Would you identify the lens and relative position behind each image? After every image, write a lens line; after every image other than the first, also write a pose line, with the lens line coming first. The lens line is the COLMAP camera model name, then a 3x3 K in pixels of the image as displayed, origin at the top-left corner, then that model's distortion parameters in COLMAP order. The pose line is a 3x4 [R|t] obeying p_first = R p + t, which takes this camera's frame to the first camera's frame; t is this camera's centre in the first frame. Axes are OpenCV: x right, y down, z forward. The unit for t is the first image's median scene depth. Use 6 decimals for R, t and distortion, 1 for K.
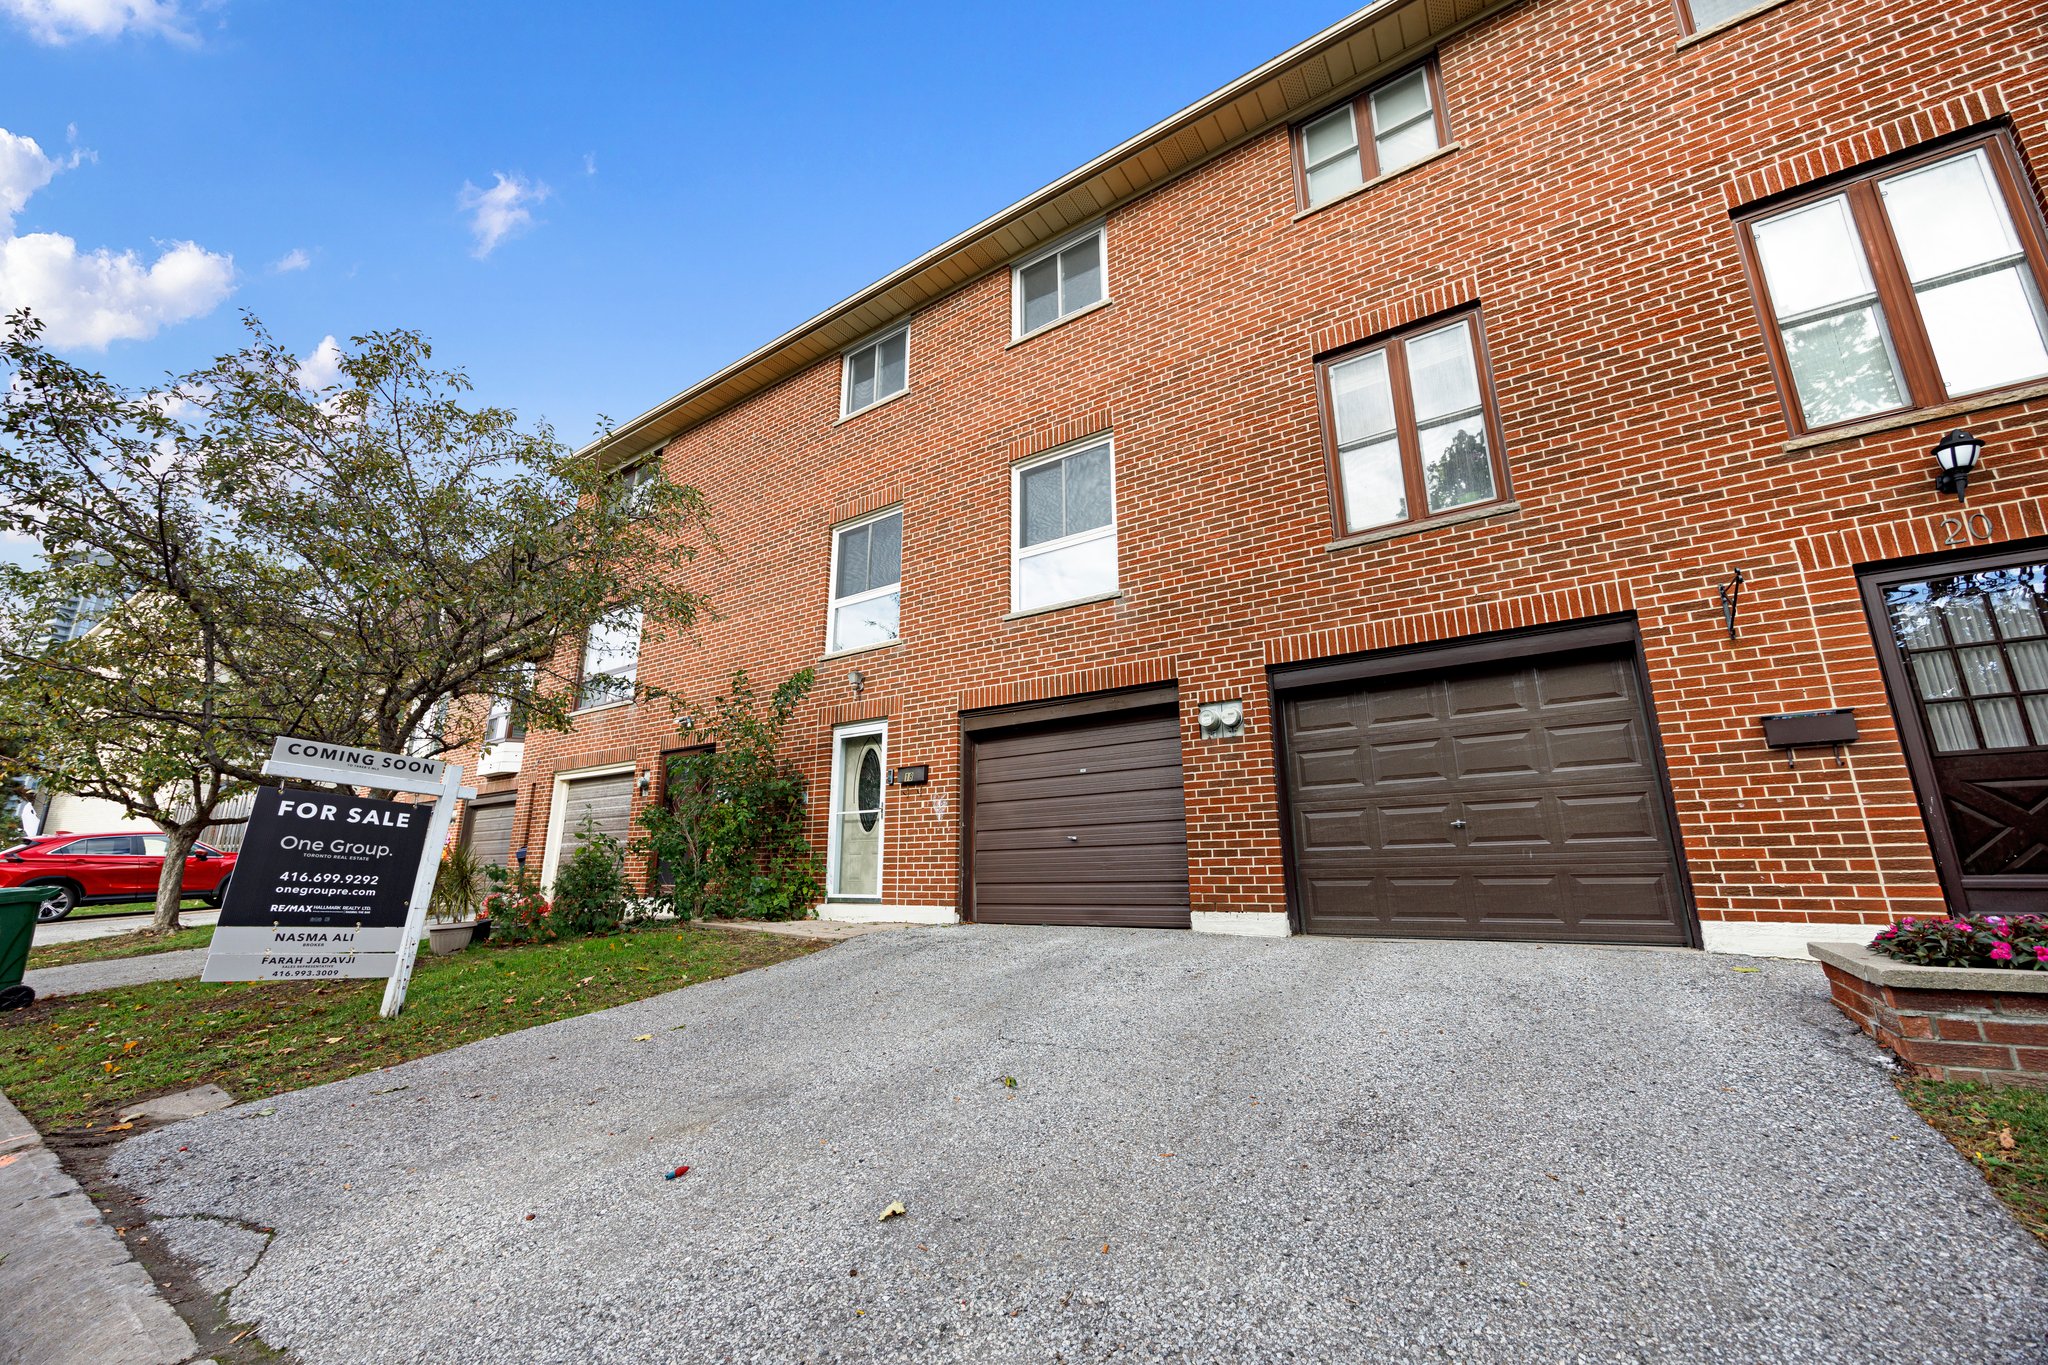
lens RADIAL K [[795.6, 0, 1032.1], [0, 795.6, 680.4], [0, 0, 1]] dist [-0.004605, 0.002846]
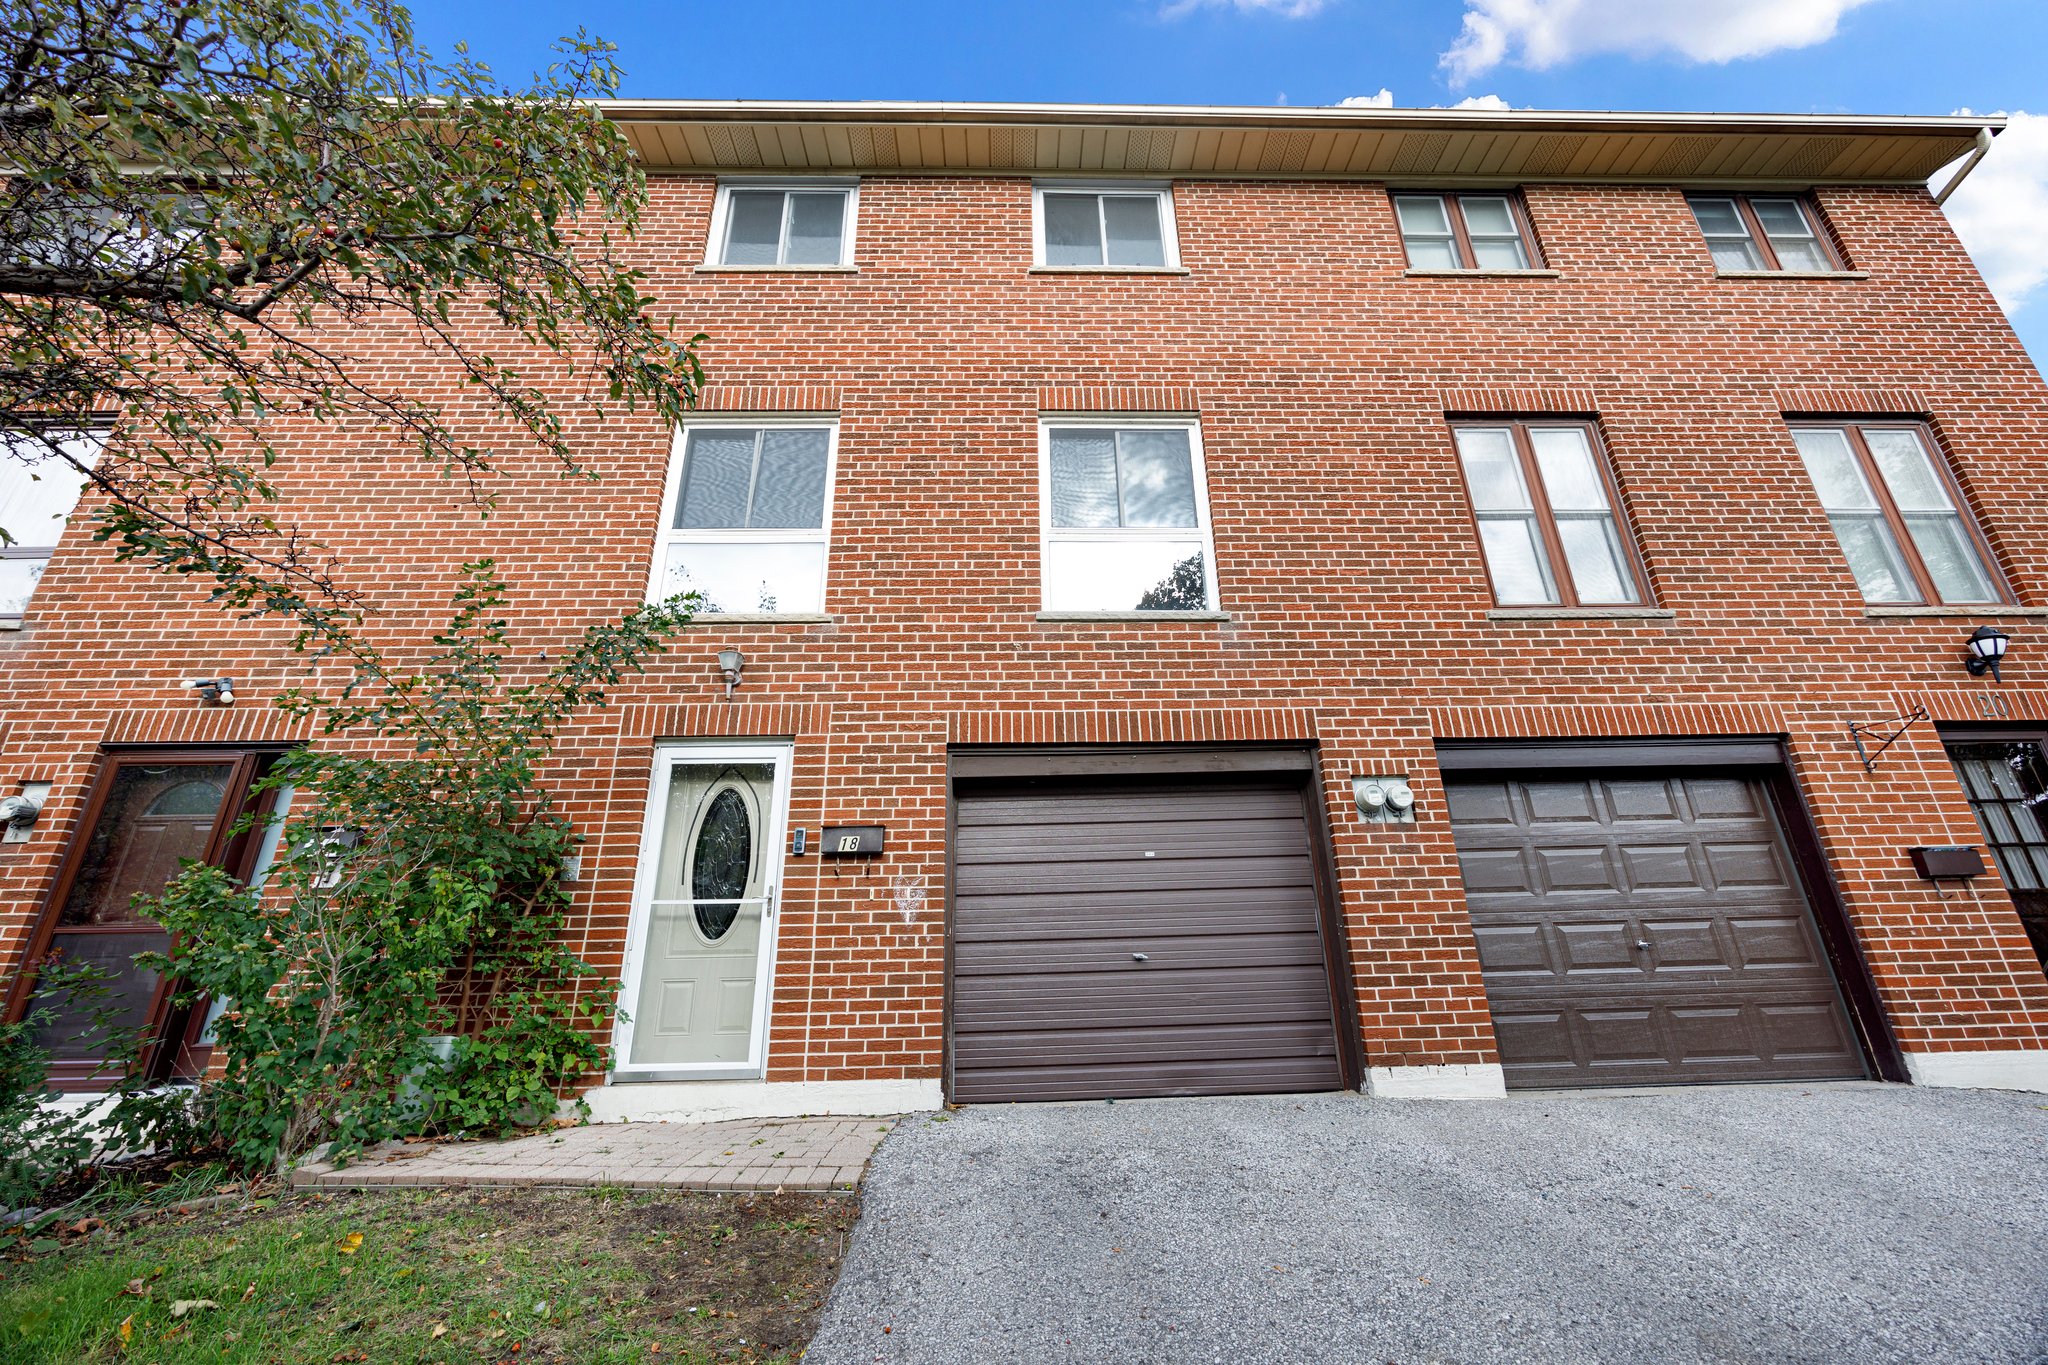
lens RADIAL K [[795.6, 0, 1025.4], [0, 795.6, 675.0], [0, 0, 1]] dist [-0.004605, 0.002846]
pose [[0.814979, 0.196280, 0.545238, -0.477680], [-0.123302, 0.978080, -0.167797, 0.101233], [-0.566221, 0.069522, 0.821316, 0.543339]]
